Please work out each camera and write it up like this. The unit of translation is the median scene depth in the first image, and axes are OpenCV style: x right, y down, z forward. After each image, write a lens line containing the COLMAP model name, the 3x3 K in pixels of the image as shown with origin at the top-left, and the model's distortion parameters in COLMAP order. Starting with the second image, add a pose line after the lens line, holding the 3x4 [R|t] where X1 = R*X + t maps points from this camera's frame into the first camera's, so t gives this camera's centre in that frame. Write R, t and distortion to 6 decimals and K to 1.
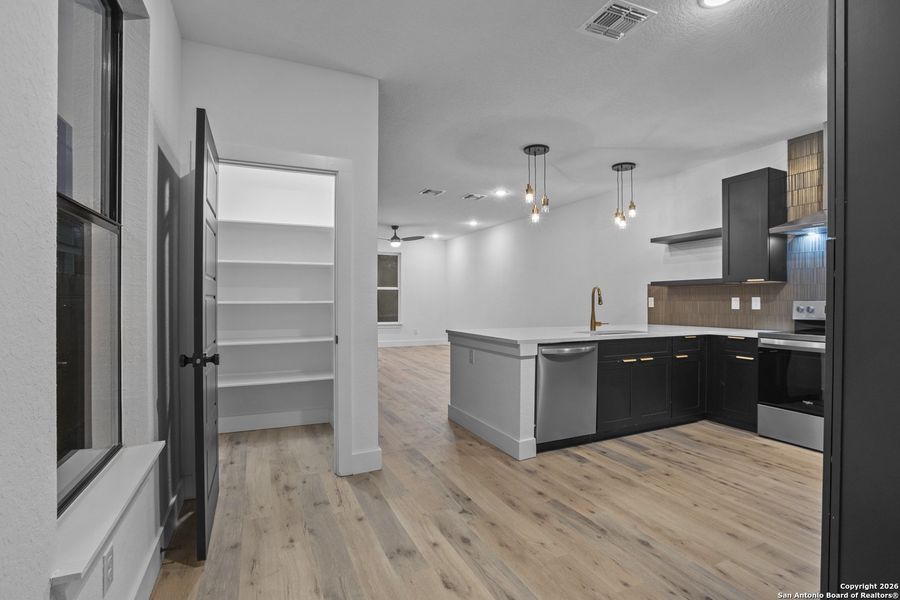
lens RADIAL K [[429.6, 0, 461.0], [0, 429.6, 304.7], [0, 0, 1]] dist [-0.013819, 0.005771]
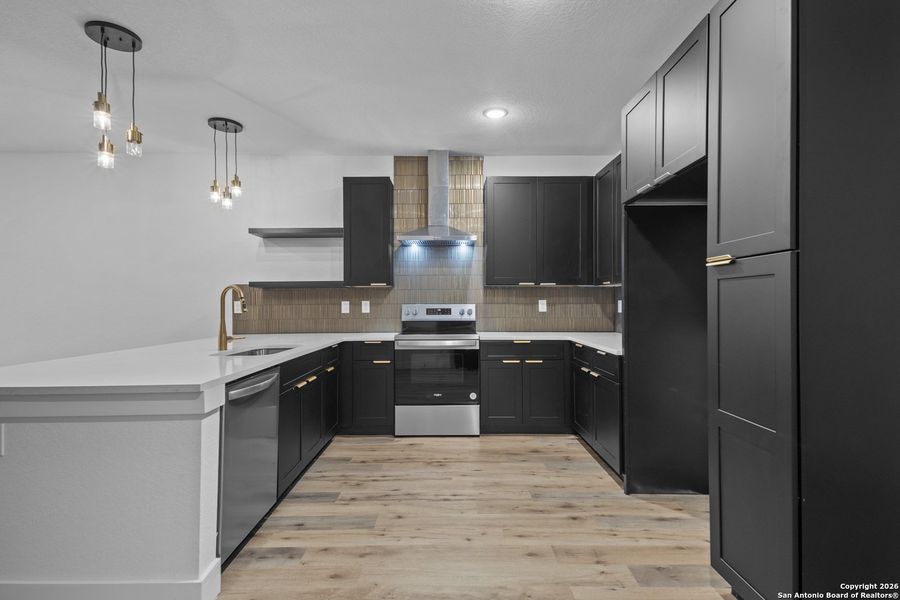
lens RADIAL K [[429.6, 0, 453.8], [0, 429.6, 303.9], [0, 0, 1]] dist [-0.013819, 0.005771]
pose [[0.431935, -0.003401, 0.901898, -0.164672], [0.015593, 0.999872, -0.003697, -0.004214], [-0.901770, 0.015661, 0.431933, 0.433277]]
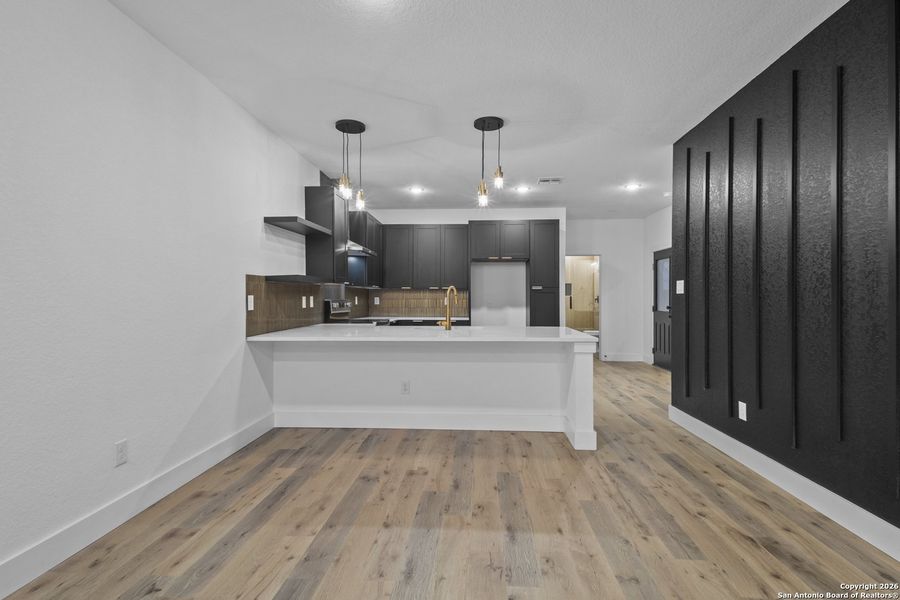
lens RADIAL K [[429.6, 0, 448.2], [0, 429.6, 301.0], [0, 0, 1]] dist [-0.013819, 0.005771]
pose [[-0.867892, -0.003255, 0.496743, -0.211242], [0.004681, 0.999881, 0.014730, -0.024761], [-0.496731, 0.015109, -0.867773, 2.127767]]
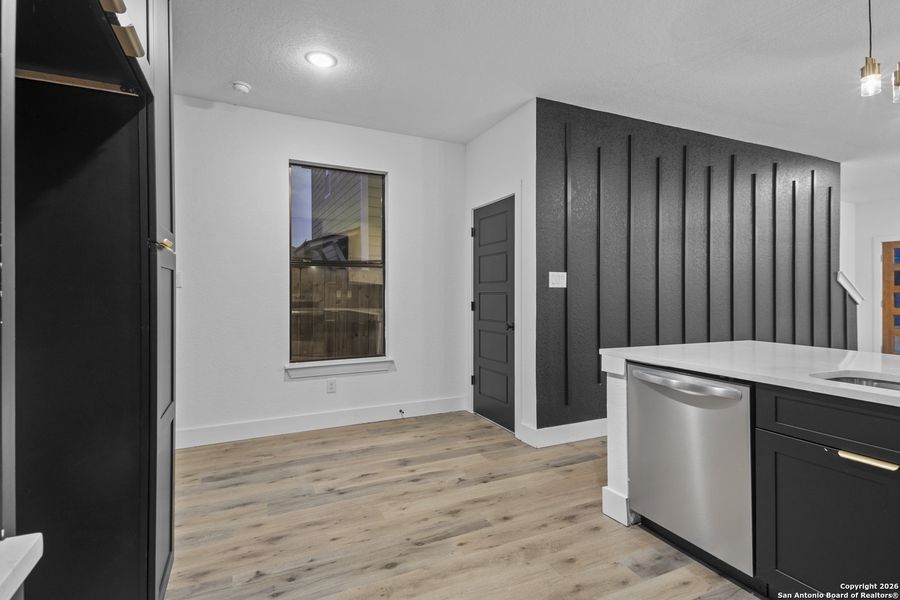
lens RADIAL K [[429.6, 0, 447.0], [0, 429.6, 295.7], [0, 0, 1]] dist [-0.013819, 0.005771]
pose [[-0.008413, 0.000321, -0.999965, 0.750639], [-0.014001, 0.999902, 0.000439, -0.003738], [0.999867, 0.014004, -0.008407, 0.634783]]
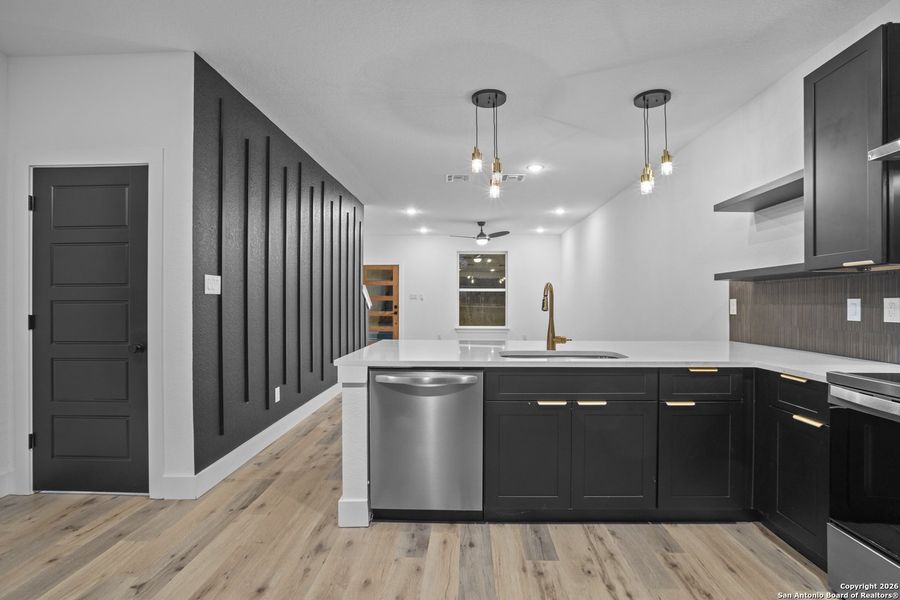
lens RADIAL K [[429.6, 0, 452.0], [0, 429.6, 301.0], [0, 0, 1]] dist [-0.013819, 0.005771]
pose [[0.887226, -0.000498, -0.461335, 0.547920], [-0.005752, 0.999910, -0.012141, -0.006398], [0.461299, 0.013425, 0.887143, 0.385812]]
